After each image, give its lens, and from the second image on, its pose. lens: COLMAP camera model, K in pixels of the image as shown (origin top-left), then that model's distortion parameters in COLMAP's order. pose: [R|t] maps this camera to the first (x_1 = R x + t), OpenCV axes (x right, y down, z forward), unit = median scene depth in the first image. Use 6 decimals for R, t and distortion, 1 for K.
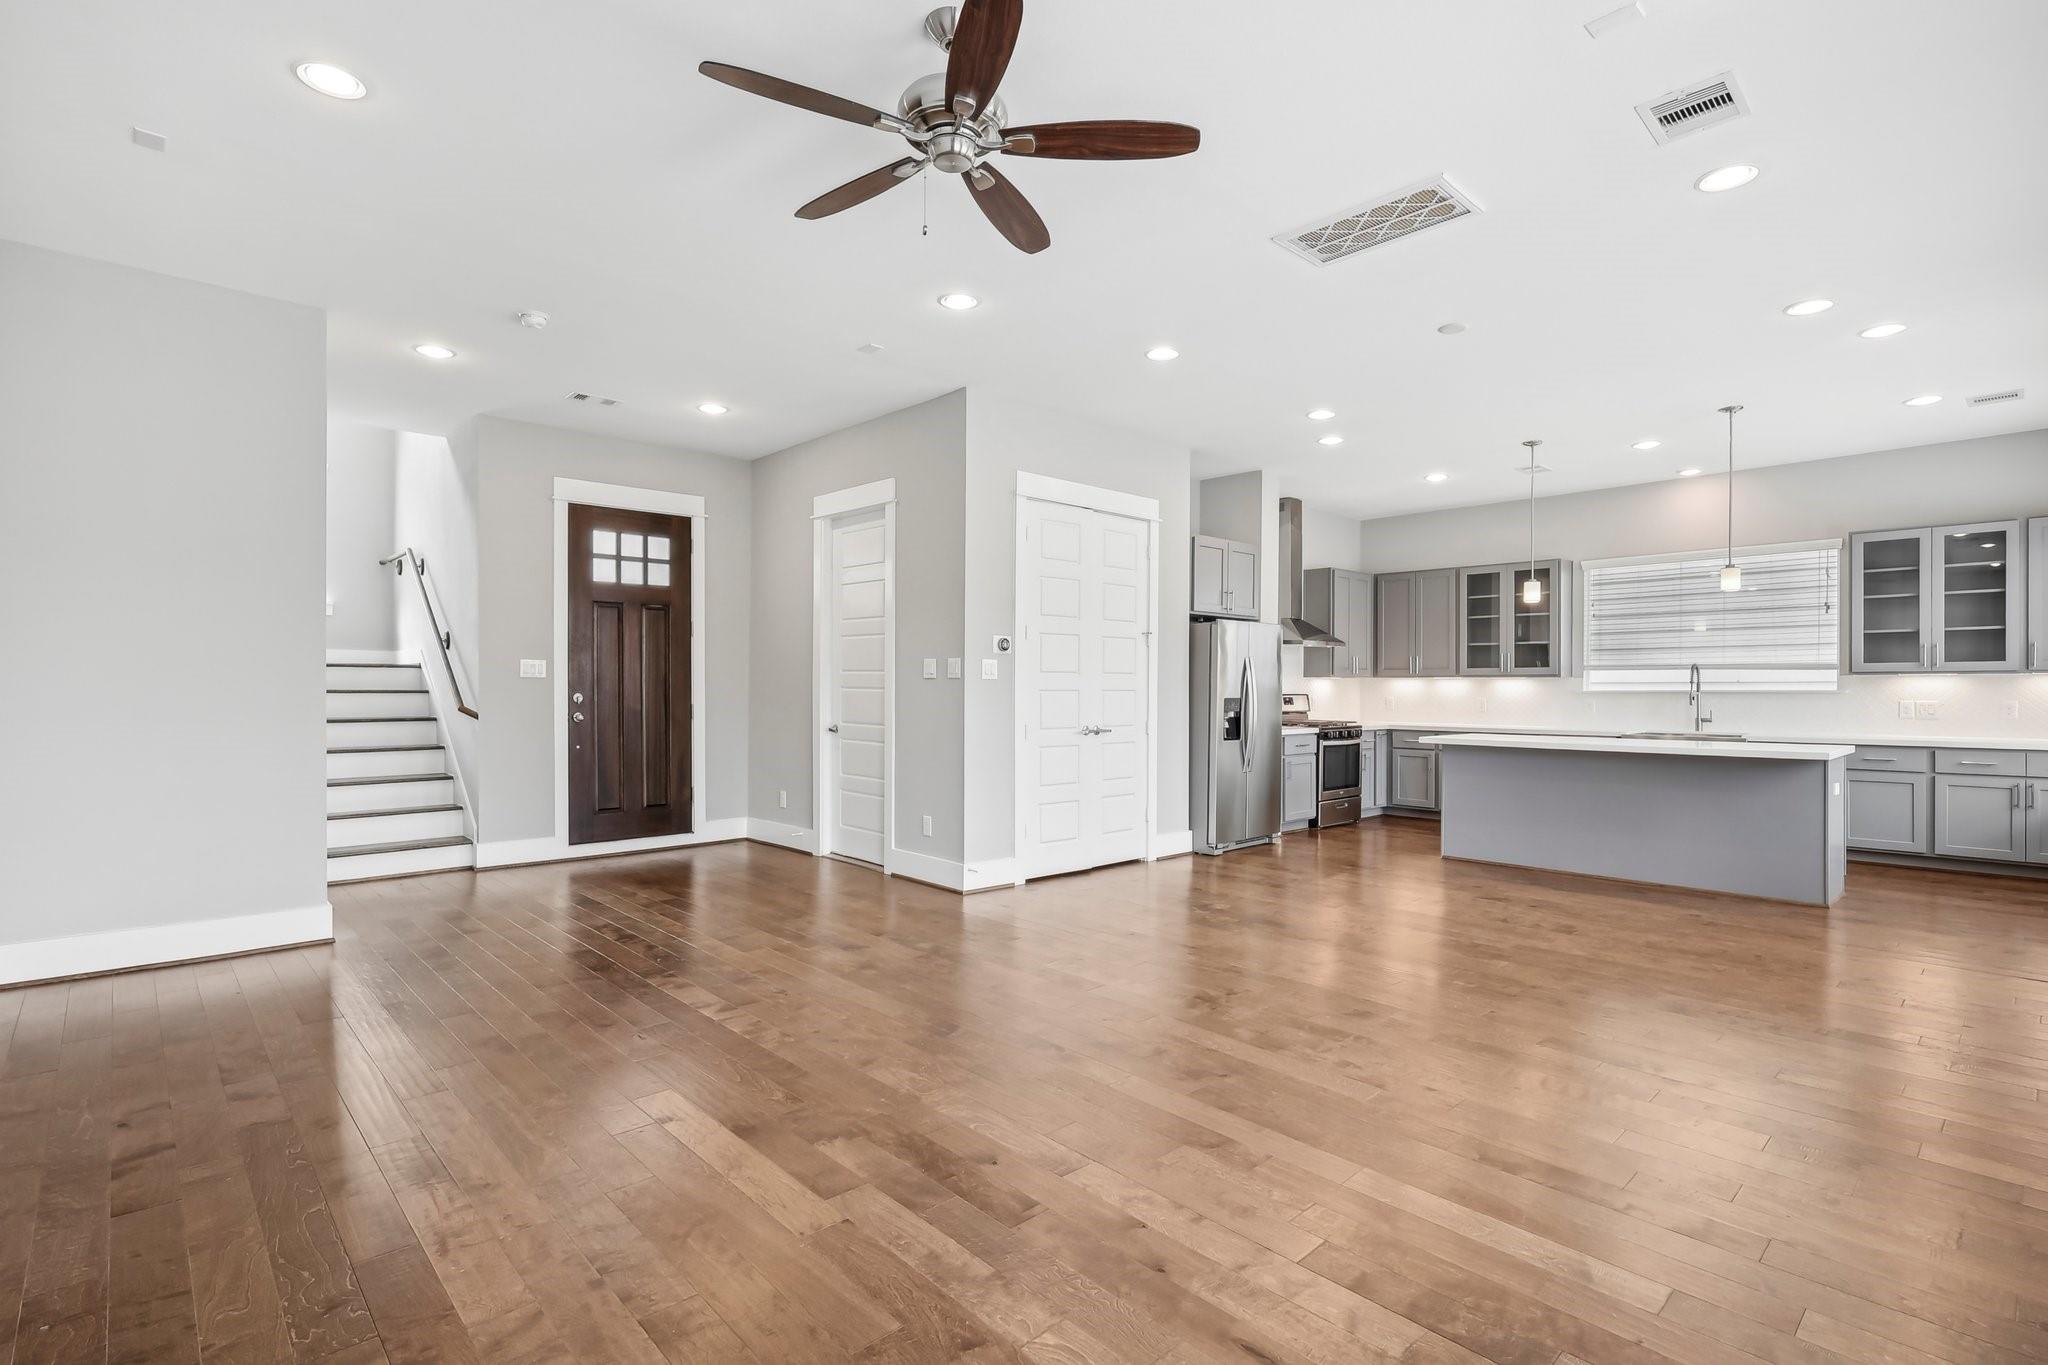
lens RADIAL K [[963.1, 0, 1016.1], [0, 963.1, 690.1], [0, 0, 1]] dist [-0.001437, 0.001025]
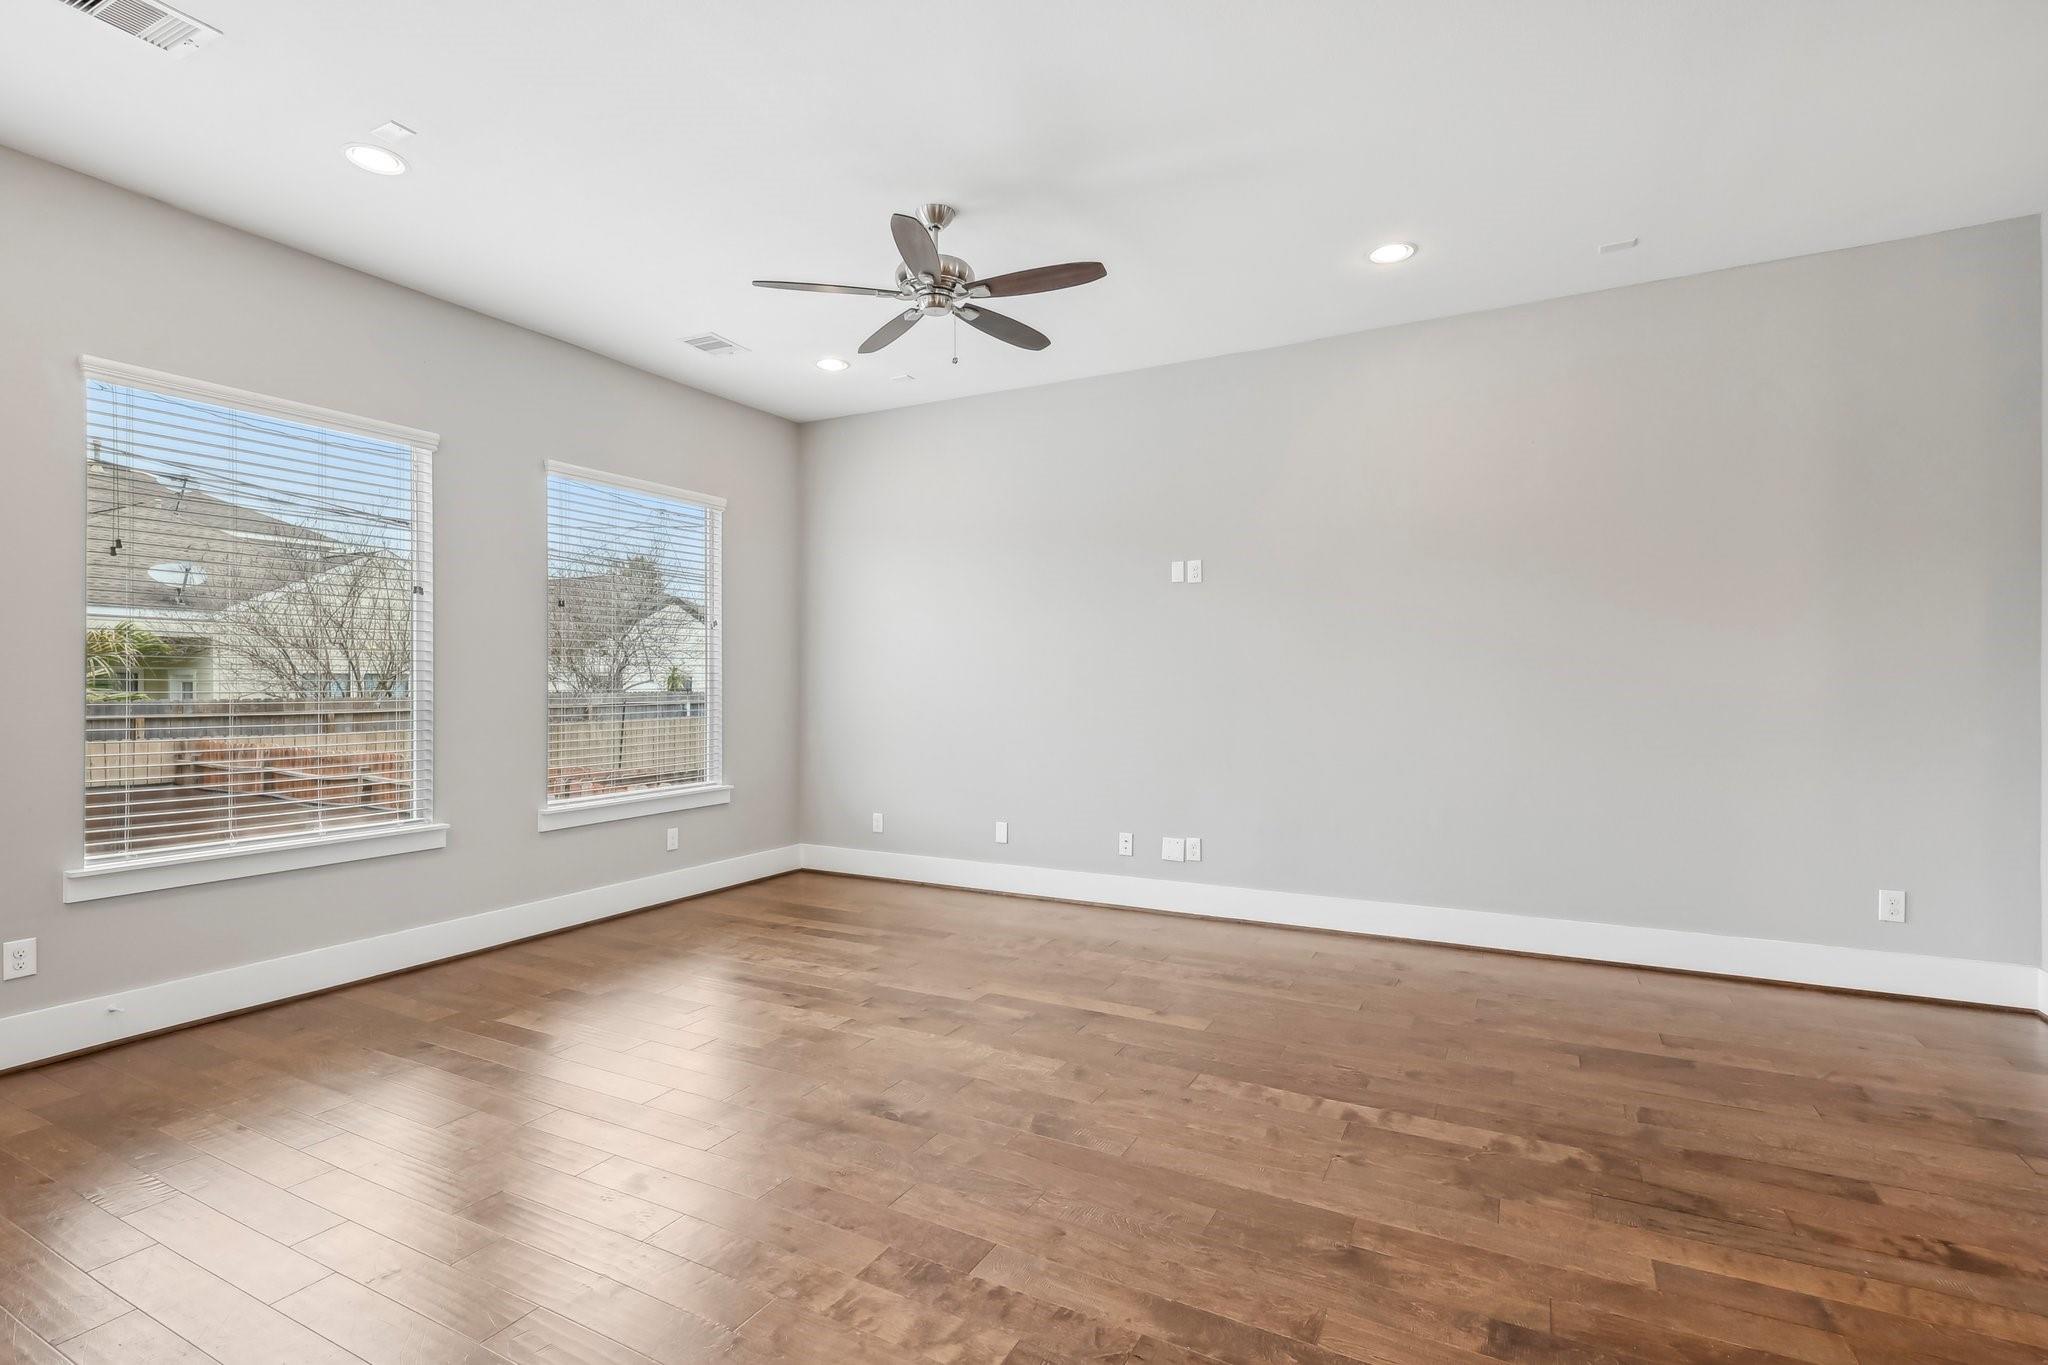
lens RADIAL K [[963.1, 0, 1023.4], [0, 963.1, 682.9], [0, 0, 1]] dist [-0.001437, 0.001025]
pose [[-0.941836, -0.001325, -0.336070, 0.100966], [-0.002251, 0.999995, 0.002367, -0.004745], [0.336065, 0.002986, -0.941834, 0.842375]]
